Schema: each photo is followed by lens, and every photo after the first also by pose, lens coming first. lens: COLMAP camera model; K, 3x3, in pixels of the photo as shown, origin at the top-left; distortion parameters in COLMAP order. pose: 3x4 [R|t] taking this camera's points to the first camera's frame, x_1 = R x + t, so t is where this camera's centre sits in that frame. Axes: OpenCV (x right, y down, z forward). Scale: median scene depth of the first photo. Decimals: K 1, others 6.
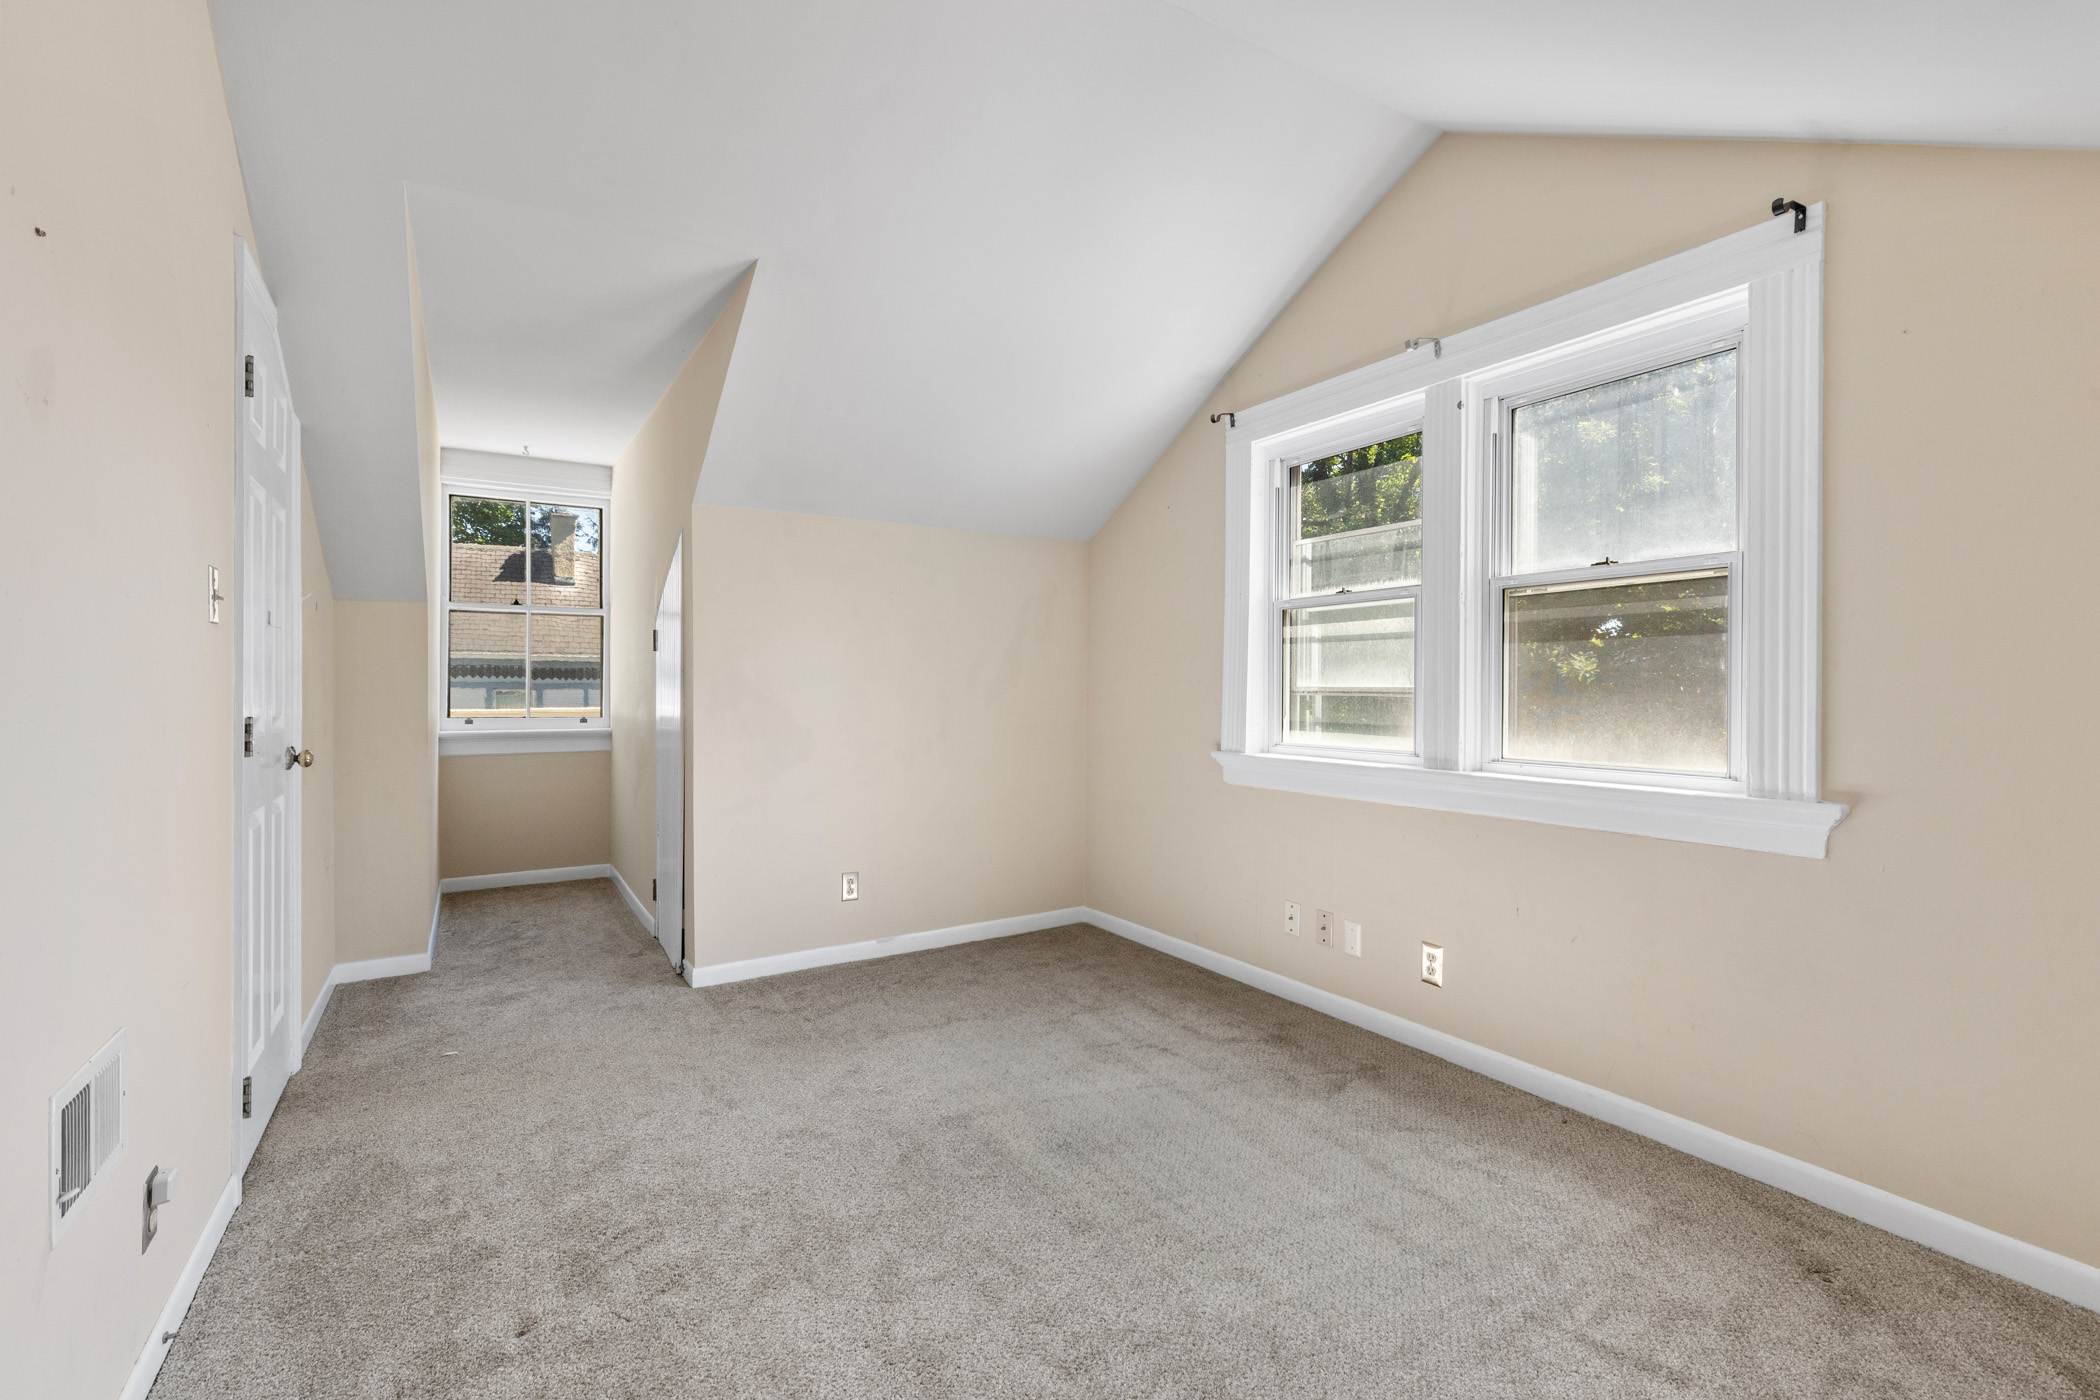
lens RADIAL K [[946.5, 0, 1045.2], [0, 946.5, 695.1], [0, 0, 1]] dist [0.011932, -0.000425]
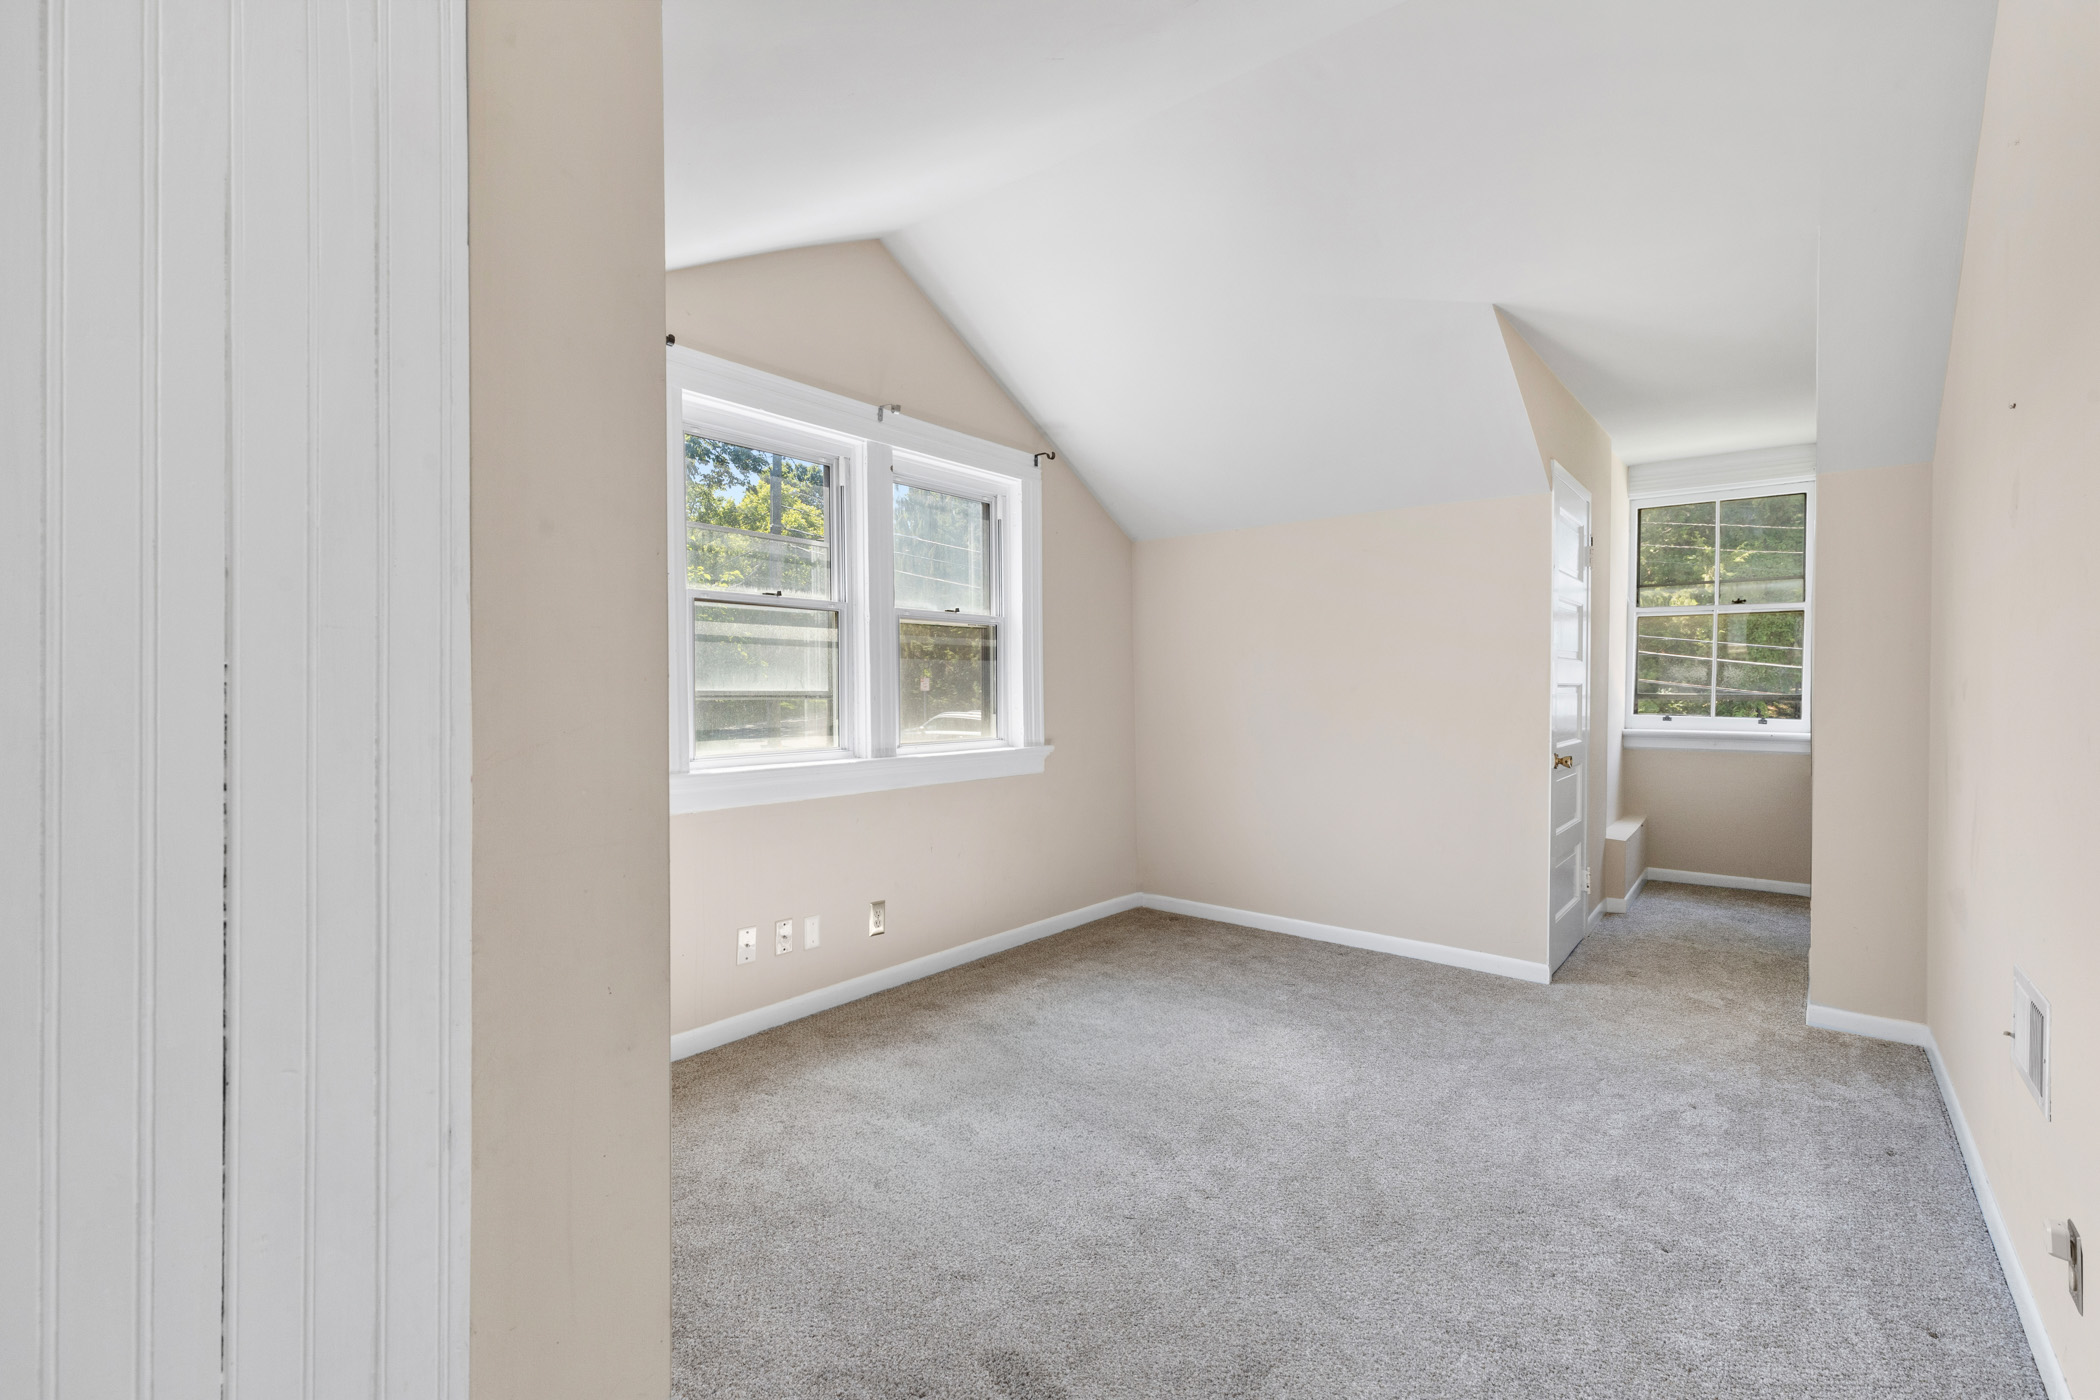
lens RADIAL K [[946.5, 0, 1044.0], [0, 946.5, 692.1], [0, 0, 1]] dist [0.011932, -0.000425]
pose [[-0.344817, -0.013365, 0.938575, -0.850531], [0.000356, 0.999897, 0.014369, -0.025637], [-0.938670, 0.005289, -0.344777, 1.282646]]
